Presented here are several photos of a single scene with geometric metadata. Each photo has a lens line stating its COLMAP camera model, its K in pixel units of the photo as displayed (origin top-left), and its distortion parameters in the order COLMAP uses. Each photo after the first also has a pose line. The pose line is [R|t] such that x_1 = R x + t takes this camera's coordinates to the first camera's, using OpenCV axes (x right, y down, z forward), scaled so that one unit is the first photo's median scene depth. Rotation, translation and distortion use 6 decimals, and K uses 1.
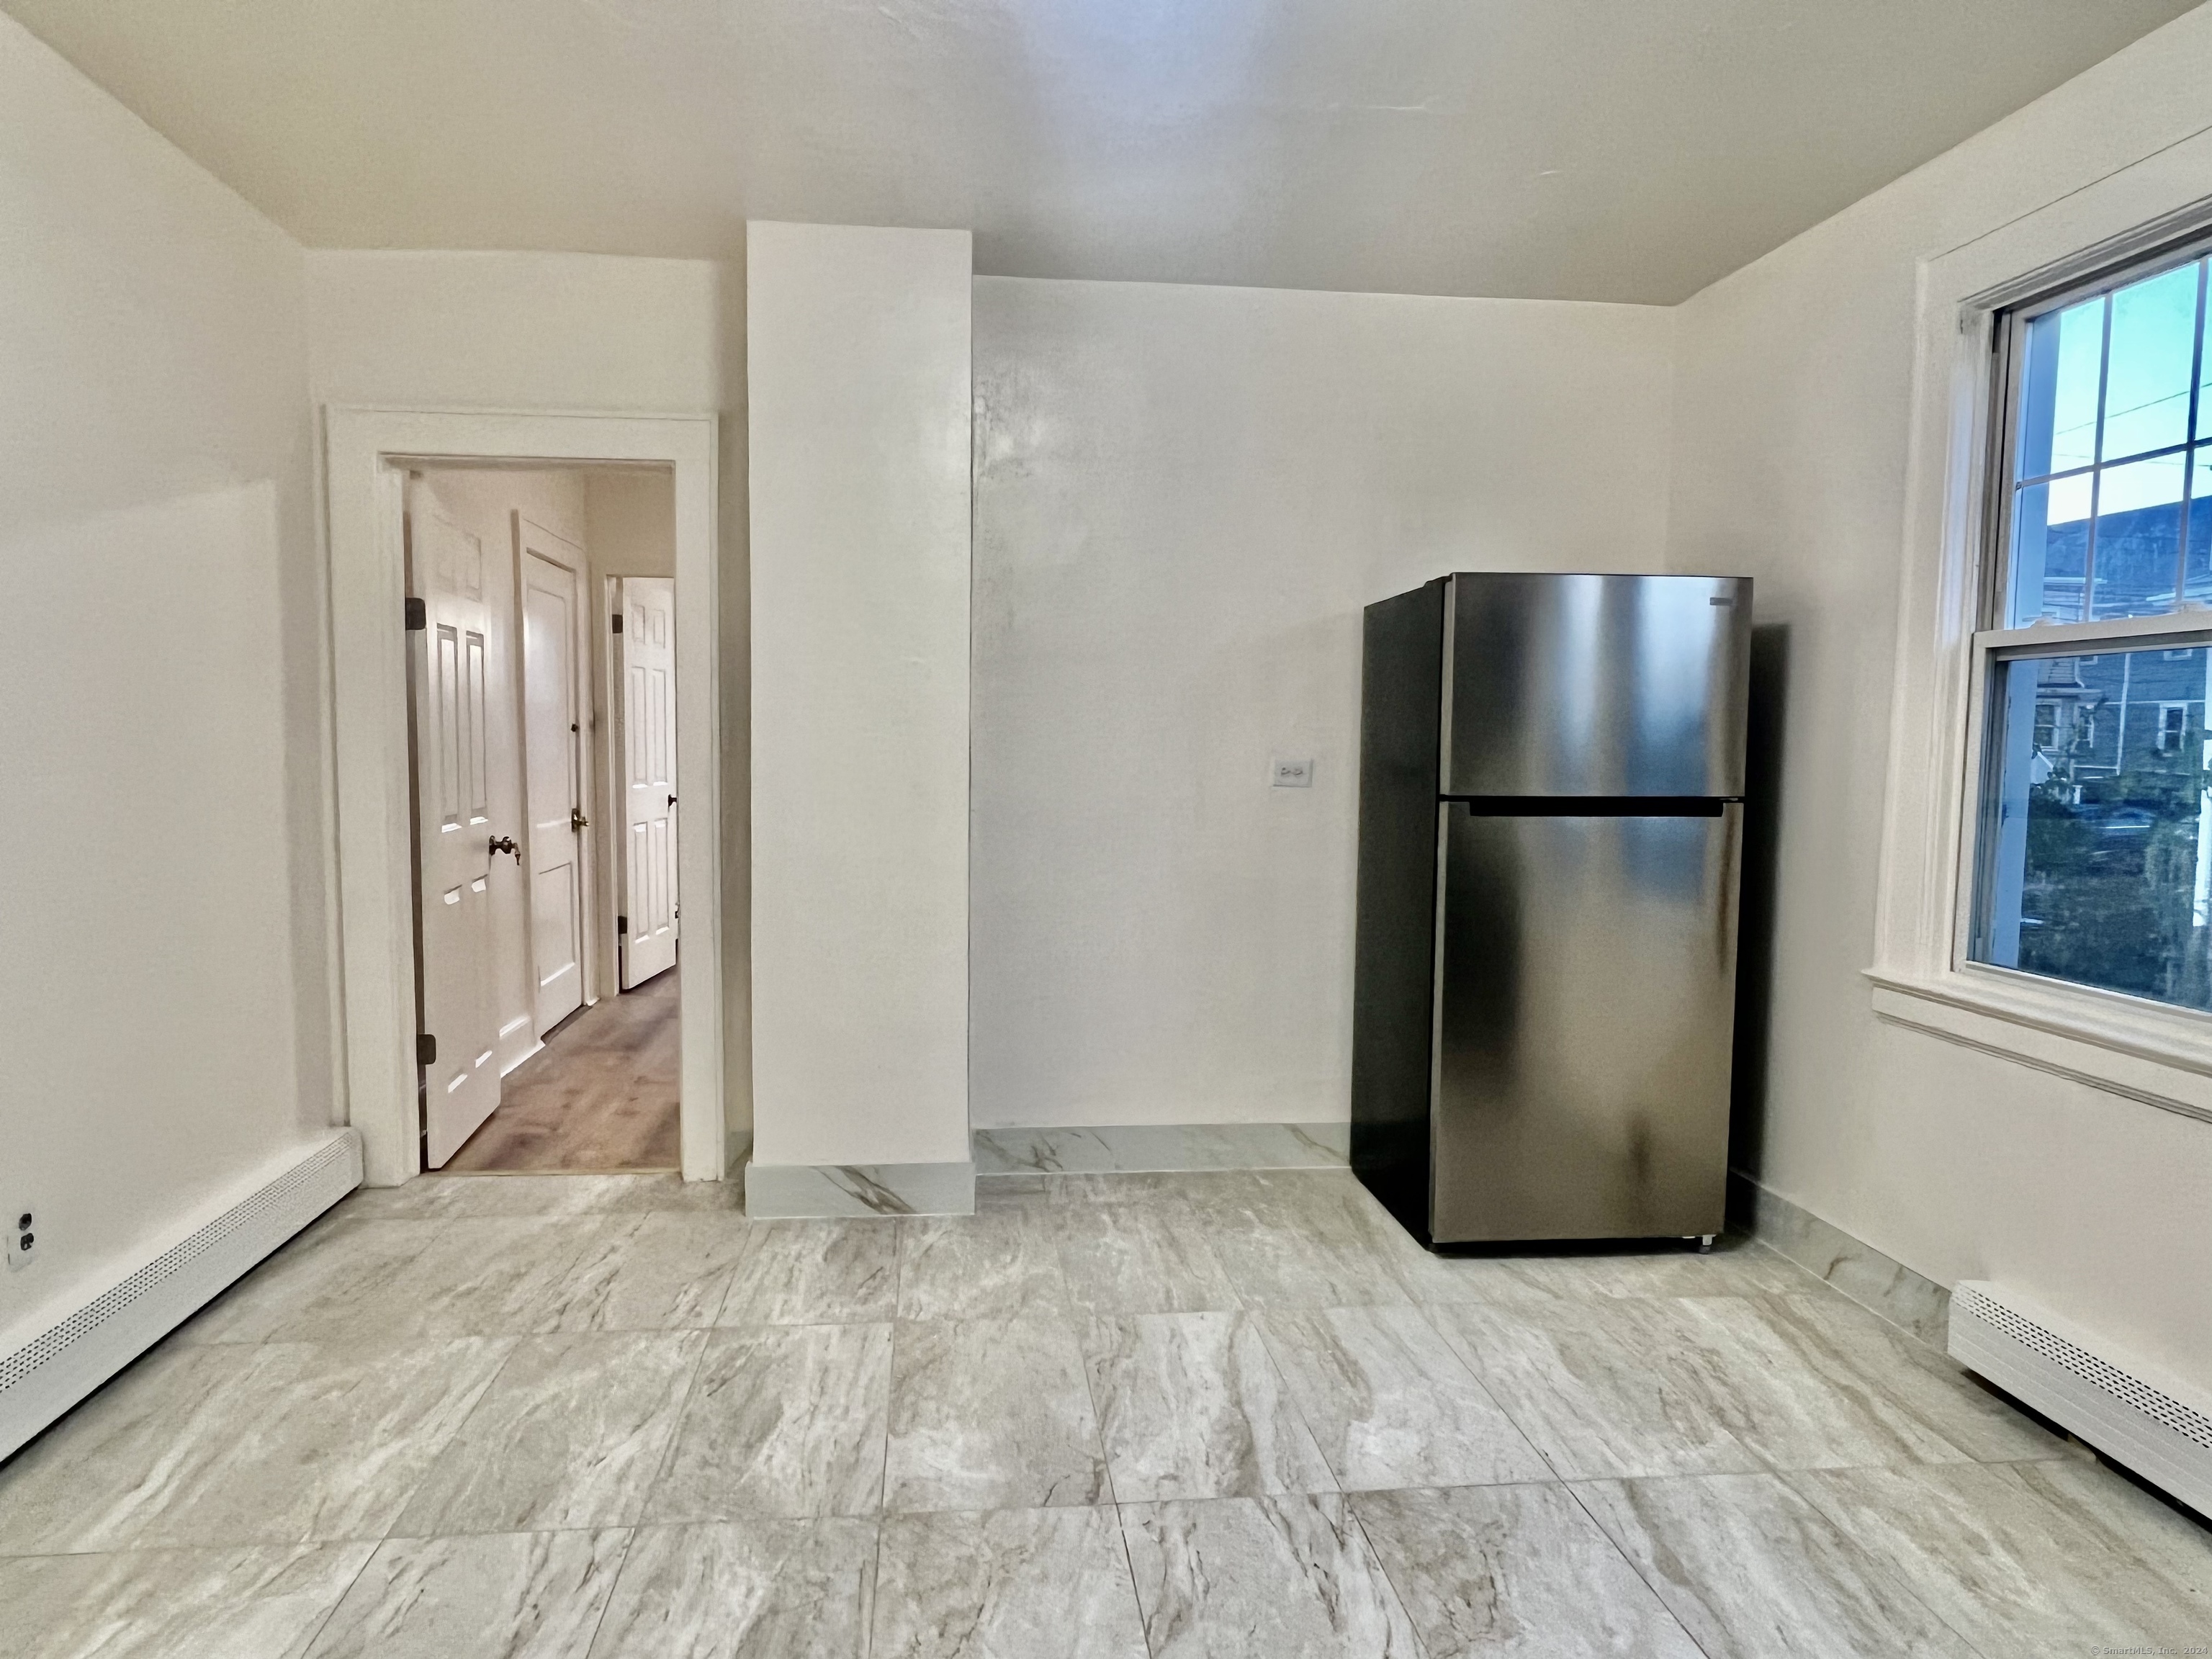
lens RADIAL K [[1418.8, 0, 1096.3], [0, 1418.8, 857.0], [0, 0, 1]] dist [0.000432, -0.001420]
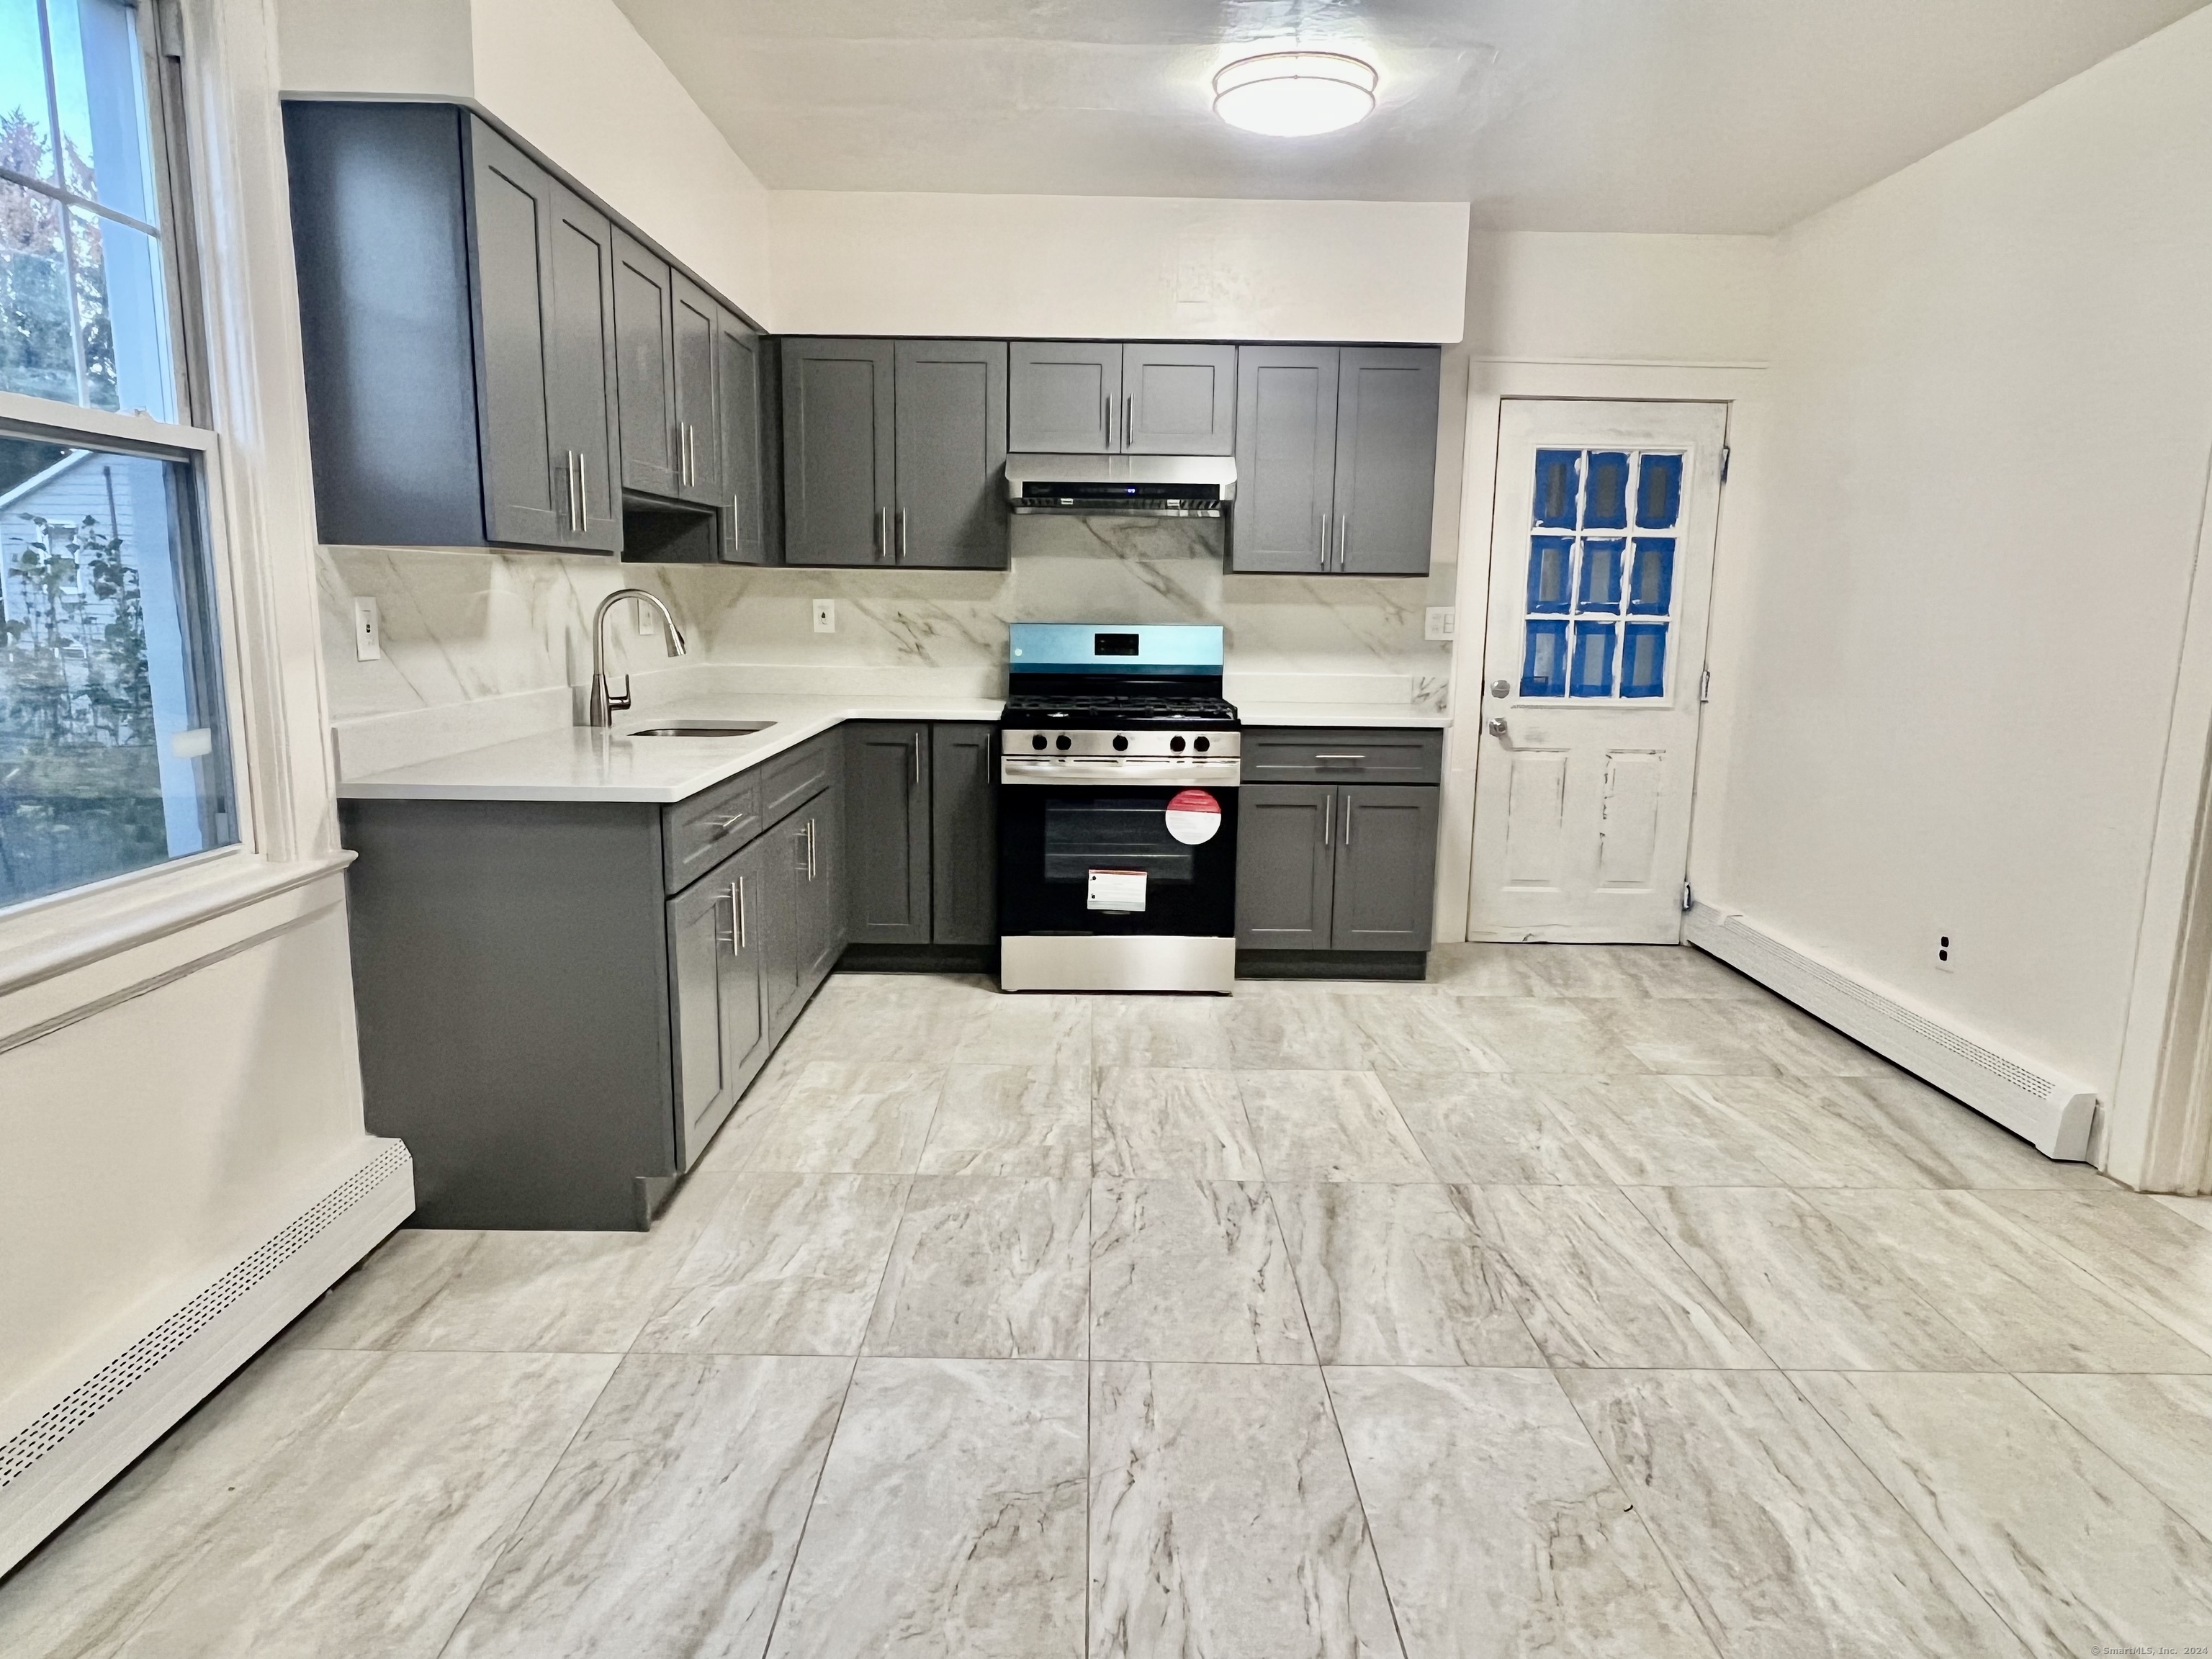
lens RADIAL K [[1418.8, 0, 1092.9], [0, 1418.8, 851.5], [0, 0, 1]] dist [0.000432, -0.001420]
pose [[-0.993640, -0.046007, 0.102772, 0.097725], [-0.017715, 0.965227, 0.260812, -0.101922], [-0.111198, 0.257333, -0.959904, 1.253757]]
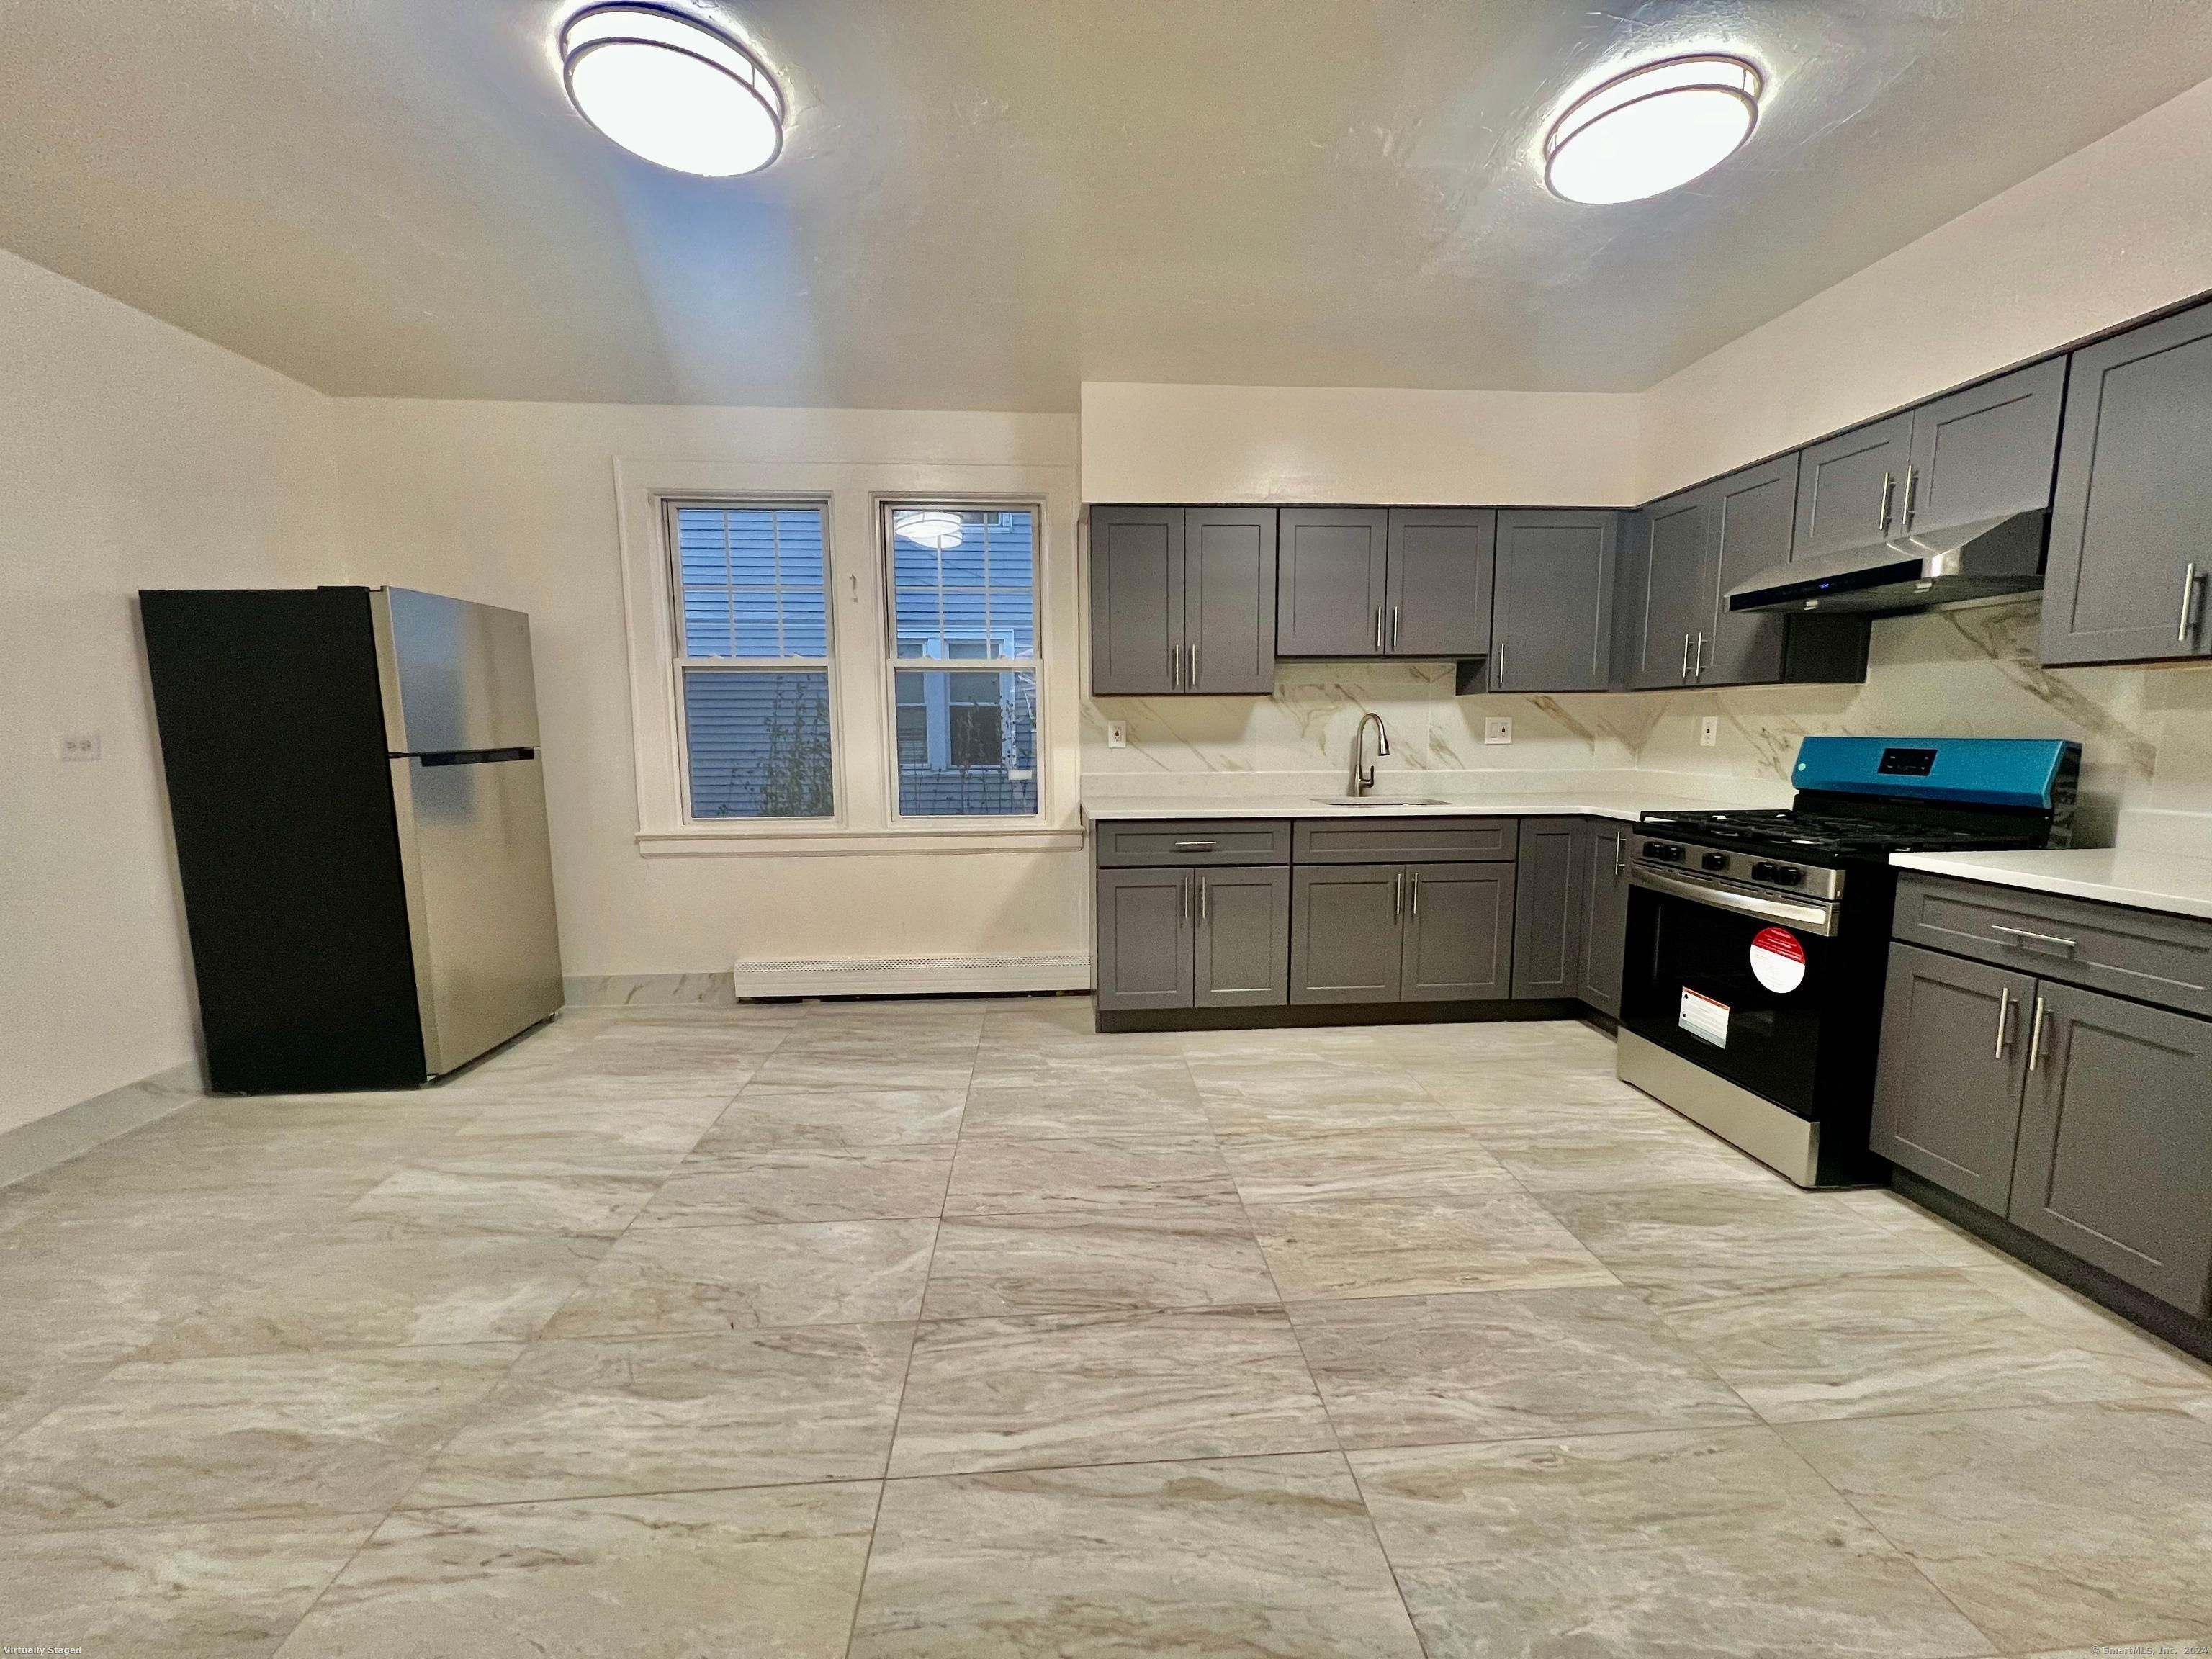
lens RADIAL K [[877.1, 0, 1112.3], [0, 877.1, 834.5], [0, 0, 1]] dist [-0.001174, 0.000057]
pose [[0.035922, -0.137712, 0.989821, -0.645963], [0.091000, 0.986796, 0.133989, -0.019415], [-0.995203, 0.085260, 0.047979, 0.334783]]
